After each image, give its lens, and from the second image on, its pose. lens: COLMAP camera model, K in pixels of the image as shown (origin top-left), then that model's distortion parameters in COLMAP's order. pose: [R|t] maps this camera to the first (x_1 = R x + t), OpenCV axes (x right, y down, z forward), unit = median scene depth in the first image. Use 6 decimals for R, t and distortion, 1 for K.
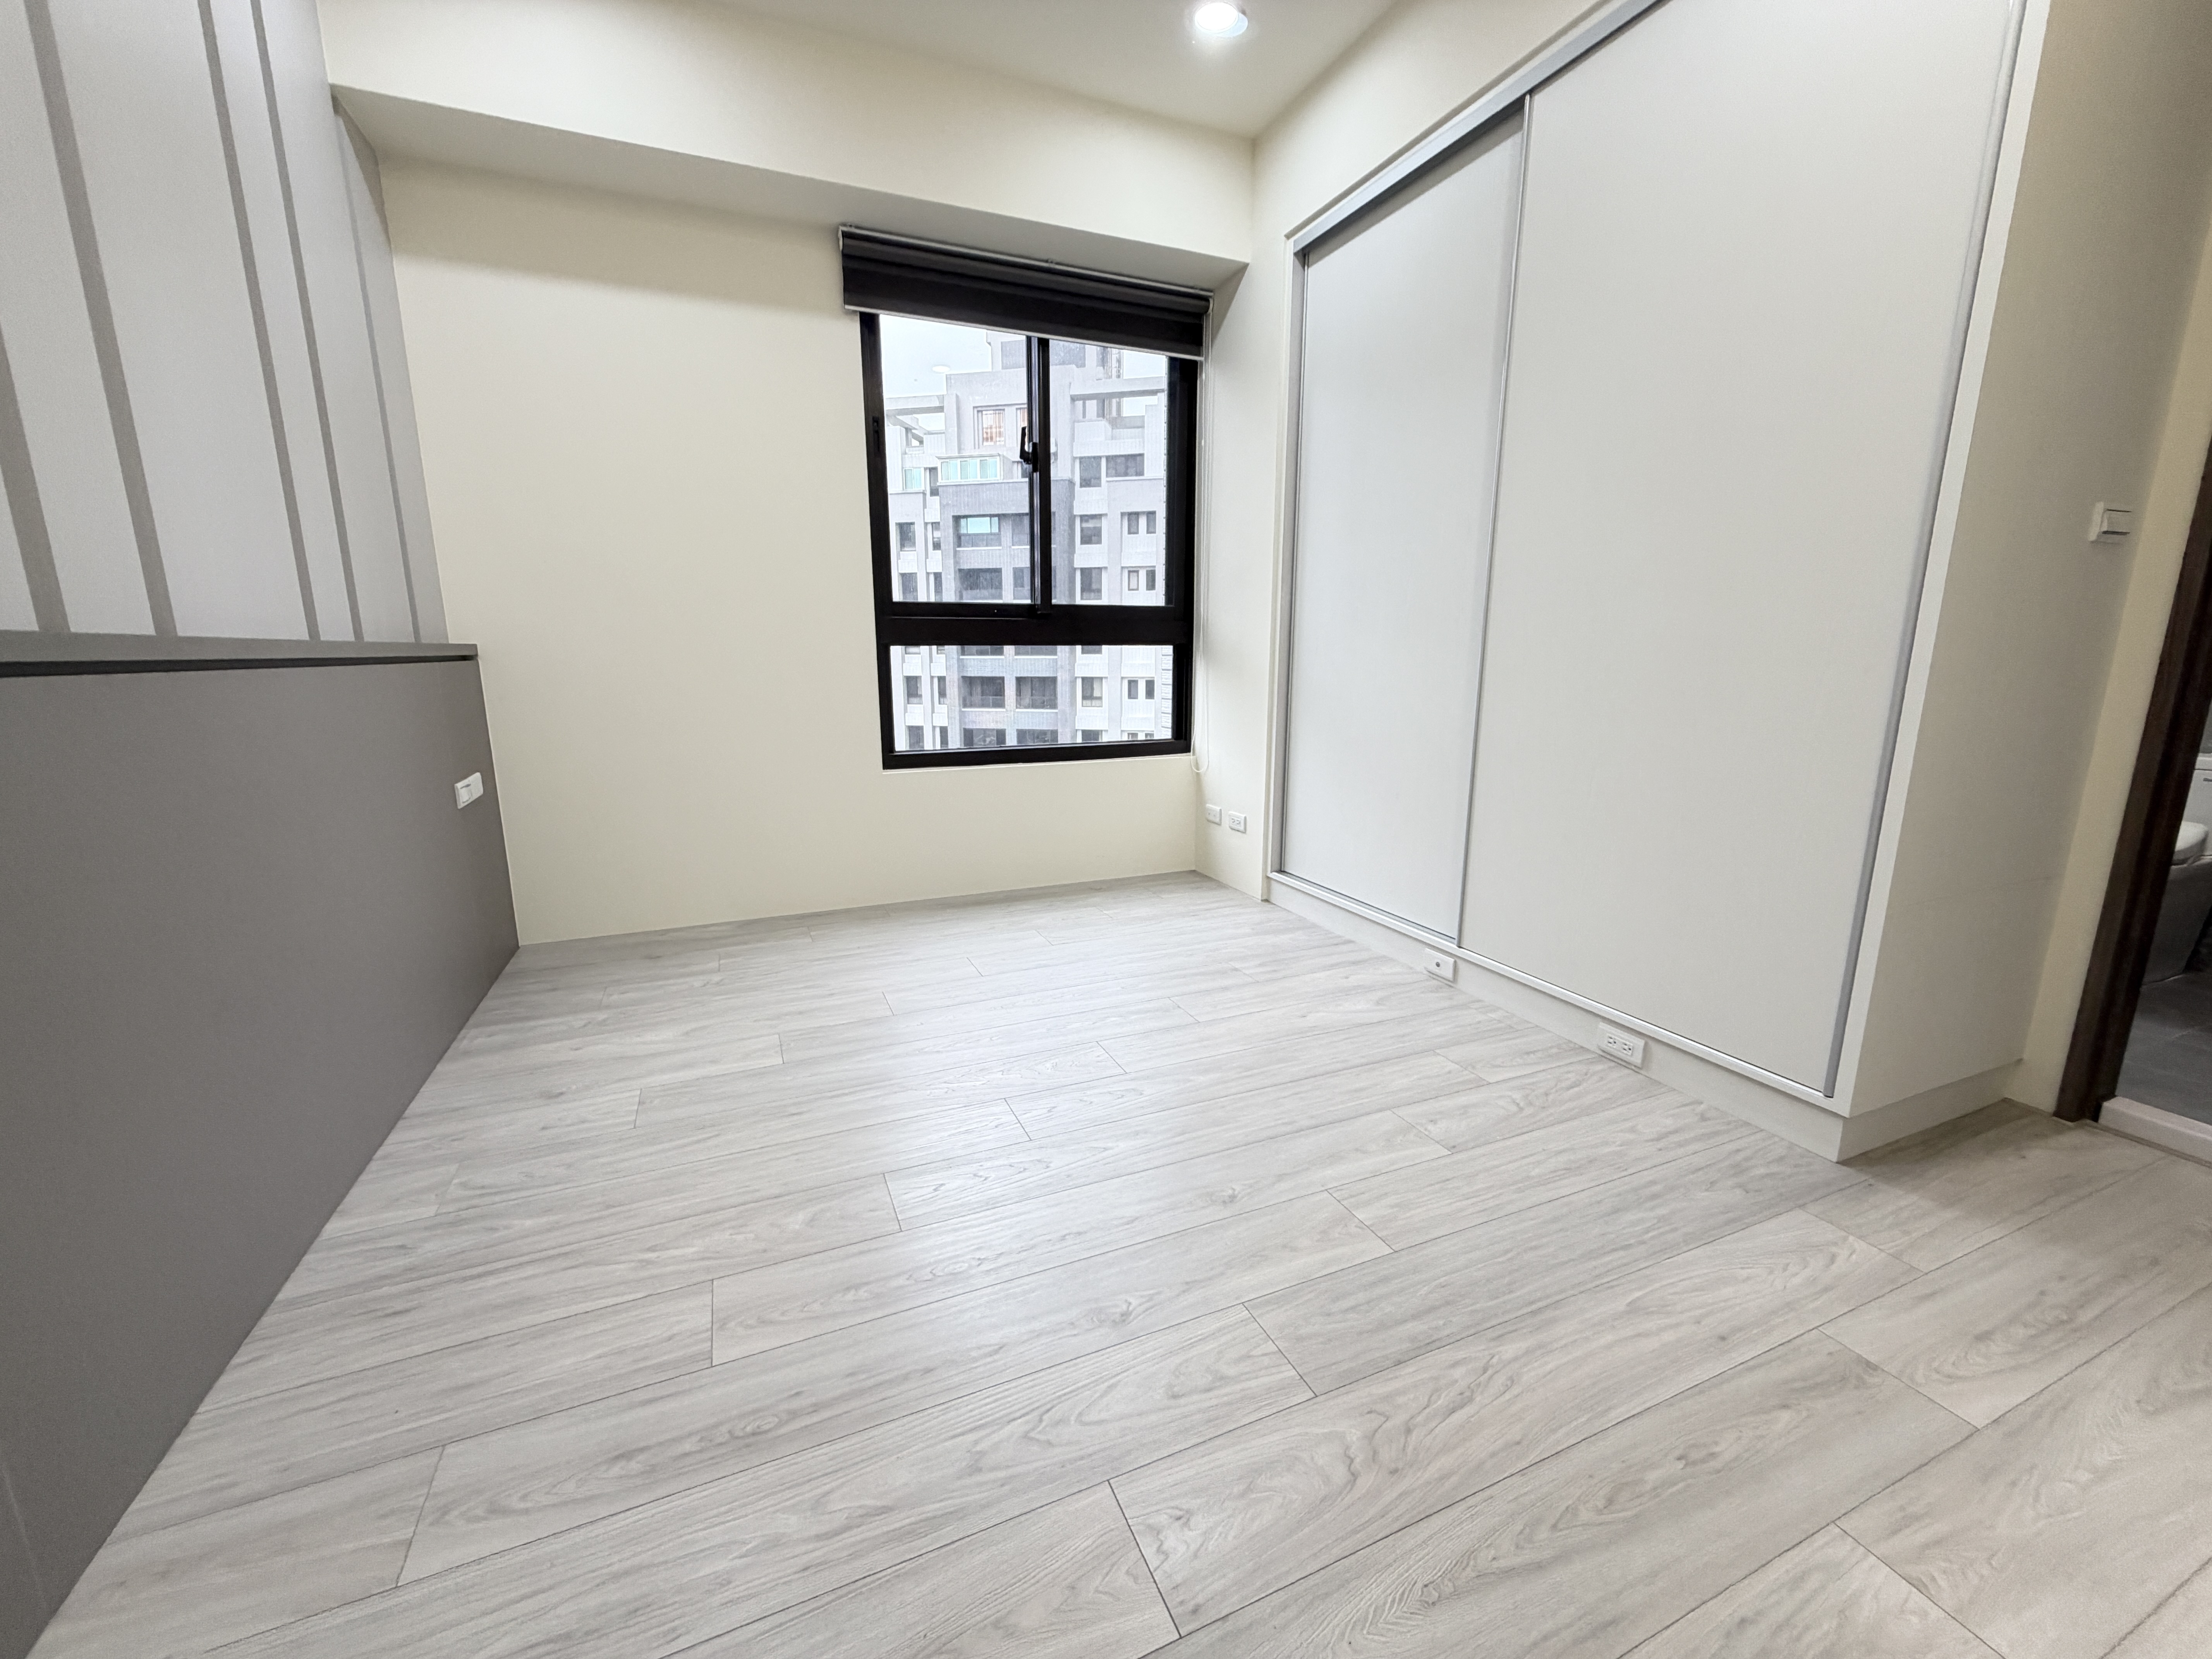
lens RADIAL K [[879.3, 0, 1099.2], [0, 879.3, 833.7], [0, 0, 1]] dist [-0.001866, 0.000591]
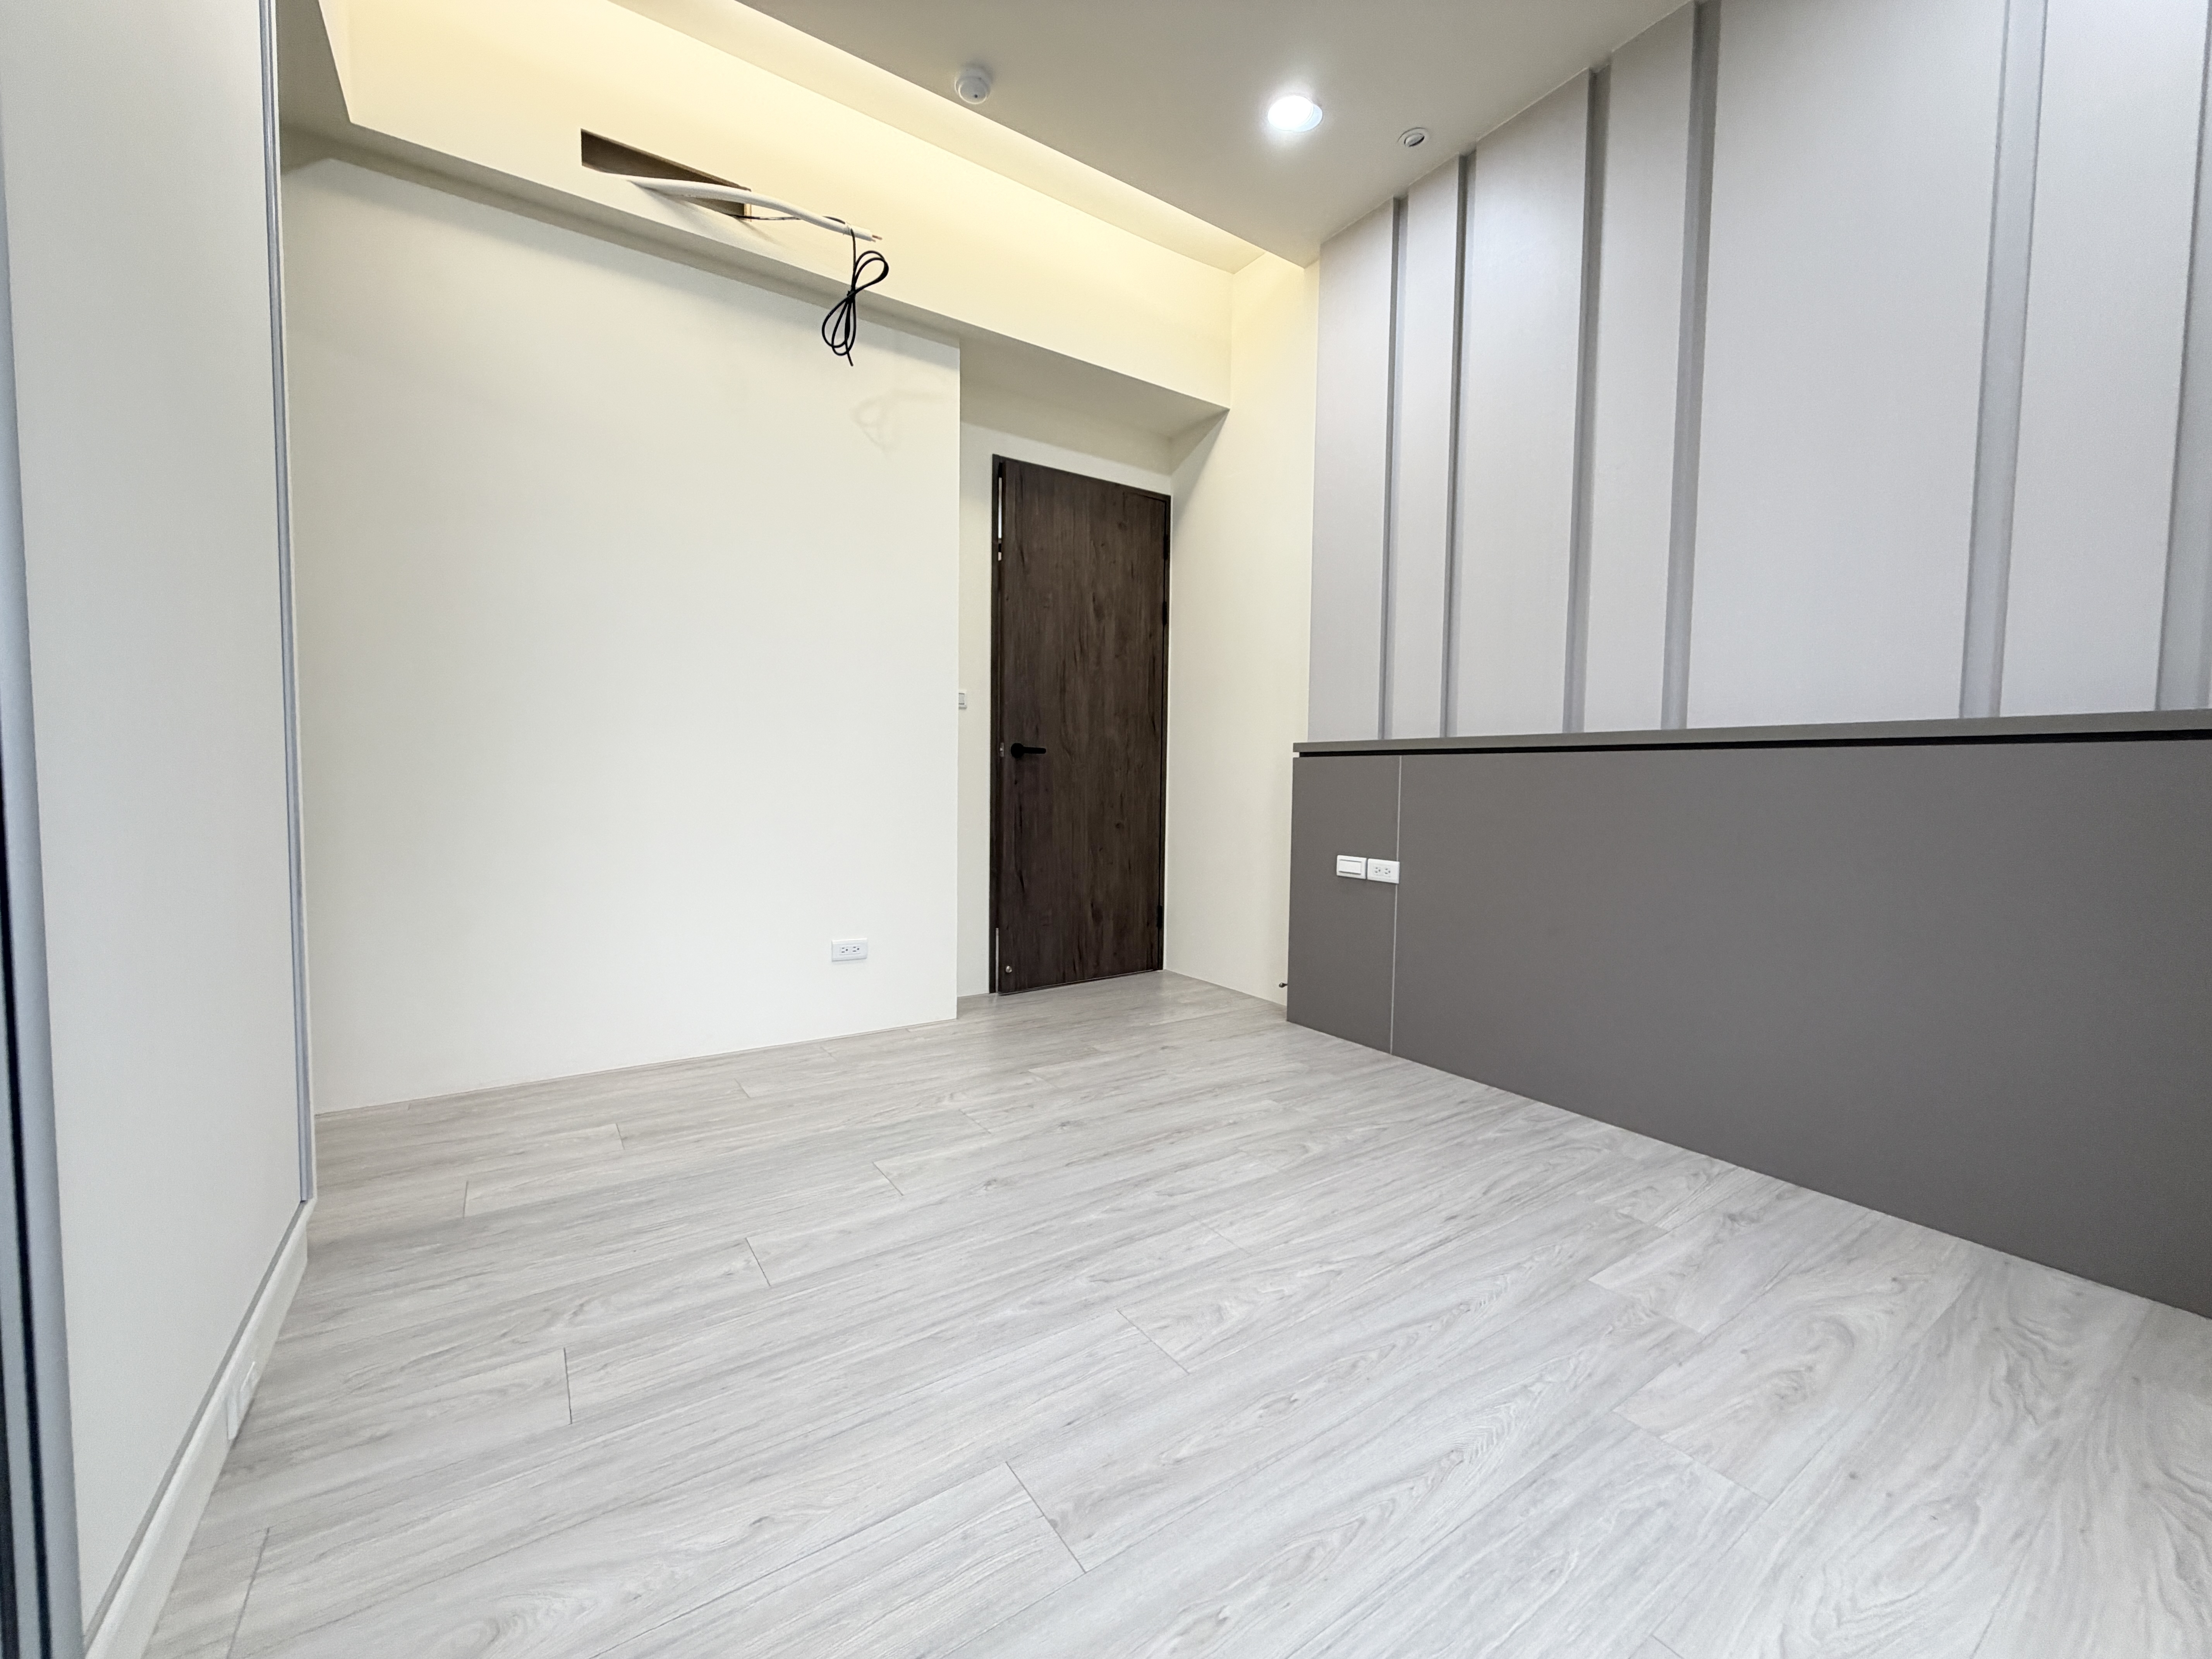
lens RADIAL K [[879.3, 0, 1102.5], [0, 879.3, 829.7], [0, 0, 1]] dist [-0.001866, 0.000591]
pose [[-0.981683, 0.001383, -0.190517, 0.184237], [-0.048315, 0.965478, 0.255965, -0.285239], [0.184294, 0.260482, -0.947726, 1.653592]]
